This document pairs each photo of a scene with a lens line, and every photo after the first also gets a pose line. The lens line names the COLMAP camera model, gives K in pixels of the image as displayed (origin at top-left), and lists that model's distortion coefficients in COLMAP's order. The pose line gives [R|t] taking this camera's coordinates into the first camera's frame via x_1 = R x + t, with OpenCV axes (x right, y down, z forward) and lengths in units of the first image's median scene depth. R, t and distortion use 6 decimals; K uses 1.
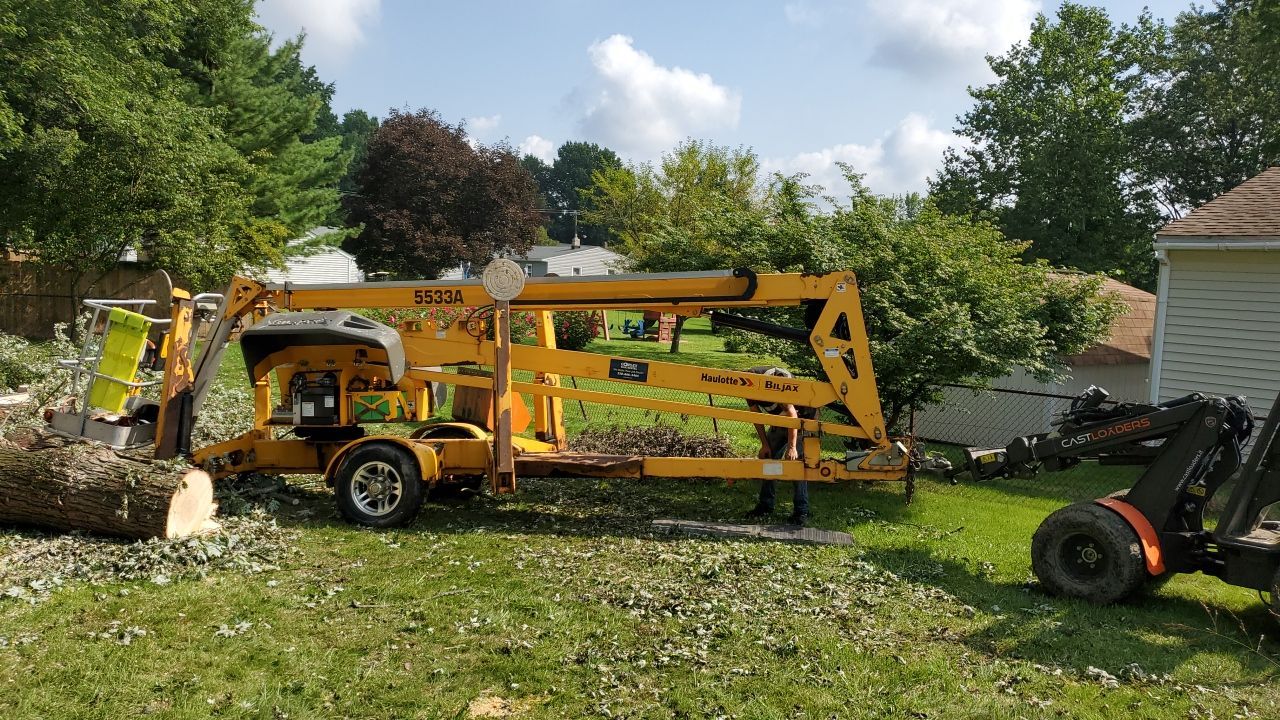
lens RADIAL K [[985.2, 0, 633.4], [0, 985.2, 375.6], [0, 0, 1]] dist [0.057159, -0.098552]
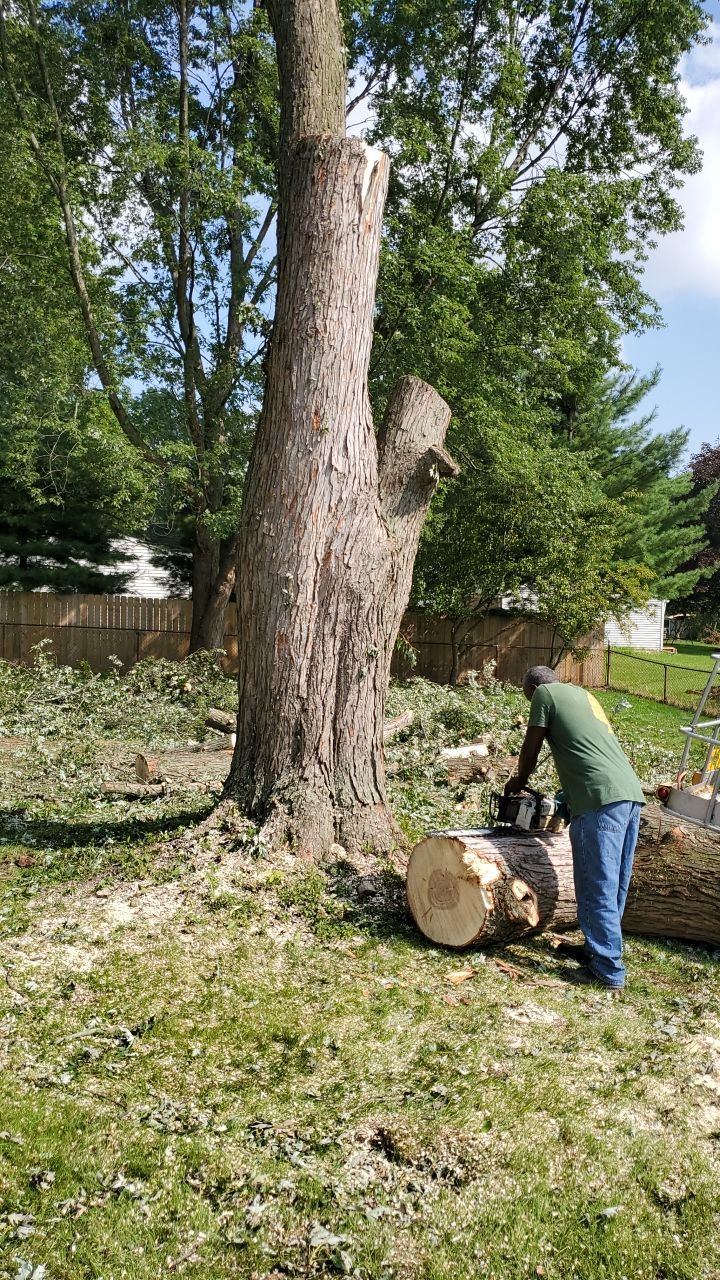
lens RADIAL K [[985.2, 0, 354.9], [0, 985.2, 640.2], [0, 0, 1]] dist [0.057159, -0.098552]
pose [[0.870234, -0.006748, -0.492592, -0.334277], [-0.031651, 0.997074, -0.069575, -0.017897], [0.491620, 0.076138, 0.867475, 0.115432]]
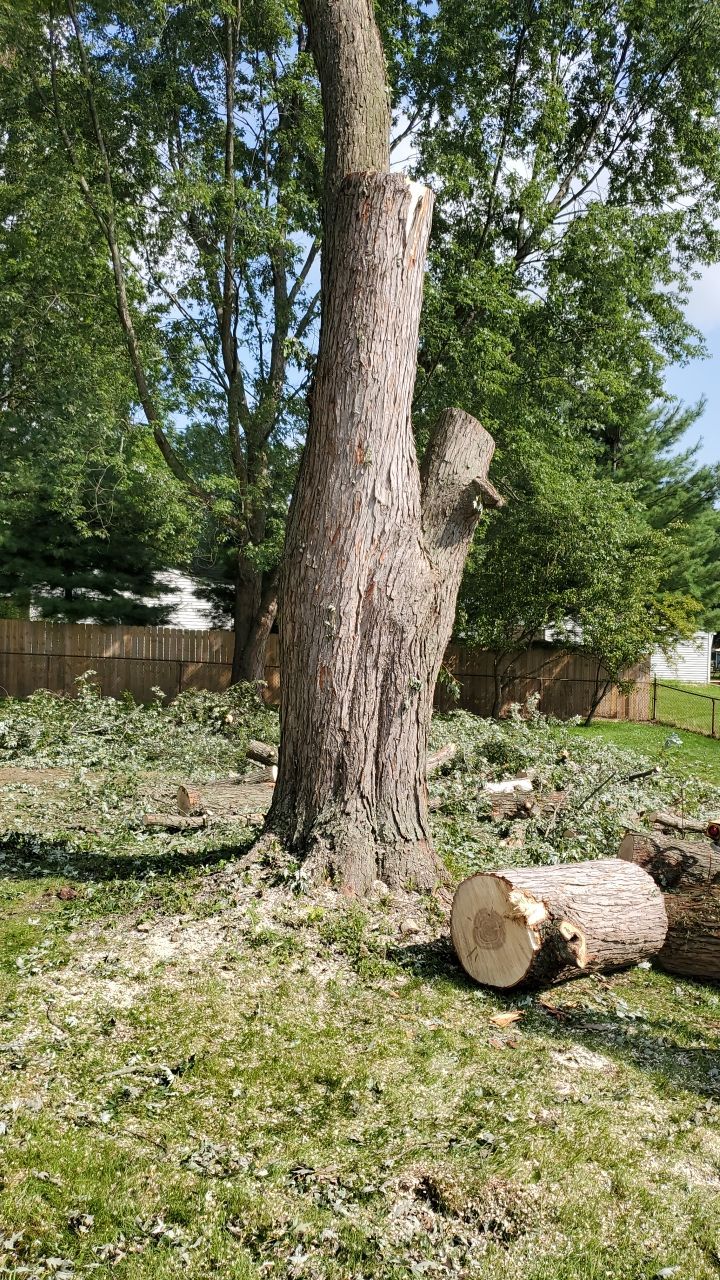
lens RADIAL K [[985.2, 0, 355.2], [0, 985.2, 644.0], [0, 0, 1]] dist [0.057159, -0.098552]
pose [[0.849312, -0.019130, -0.527544, -0.337555], [-0.037412, 0.994649, -0.096300, -0.018779], [0.526564, 0.101525, 0.844052, 0.118561]]
